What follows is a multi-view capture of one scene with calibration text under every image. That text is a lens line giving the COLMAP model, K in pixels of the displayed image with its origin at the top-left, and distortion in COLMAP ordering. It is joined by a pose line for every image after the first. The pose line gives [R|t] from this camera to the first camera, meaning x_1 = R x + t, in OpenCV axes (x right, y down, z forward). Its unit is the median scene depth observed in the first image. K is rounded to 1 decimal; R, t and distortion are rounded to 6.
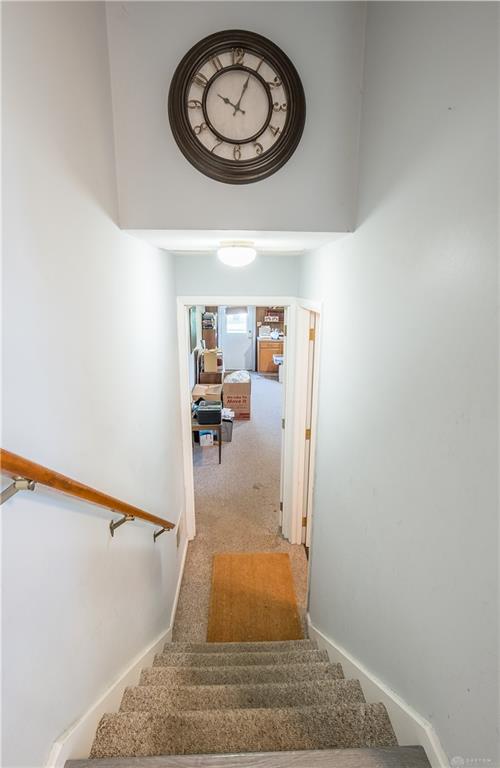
lens RADIAL K [[404.3, 0, 251.1], [0, 404.3, 382.2], [0, 0, 1]] dist [-0.006297, -0.000025]
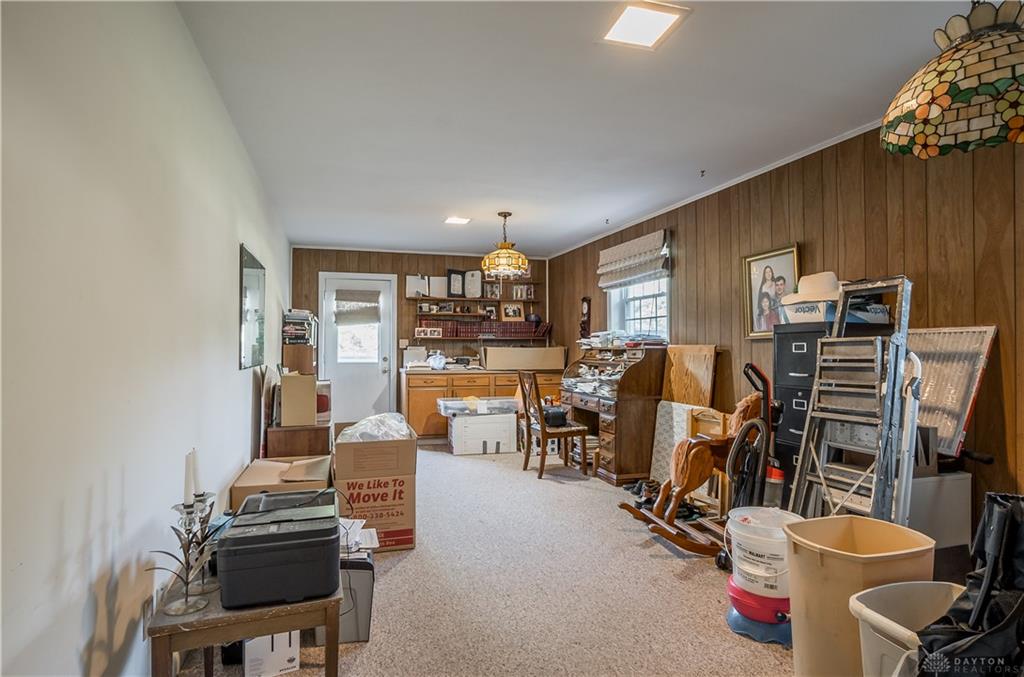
lens RADIAL K [[531.3, 0, 507.3], [0, 531.3, 340.6], [0, 0, 1]] dist [-0.022987, -0.000196]
pose [[0.964222, -0.000499, 0.265094, -0.043215], [0.067366, 0.967632, -0.243208, 0.032834], [-0.256392, 0.252365, 0.933046, 0.470391]]
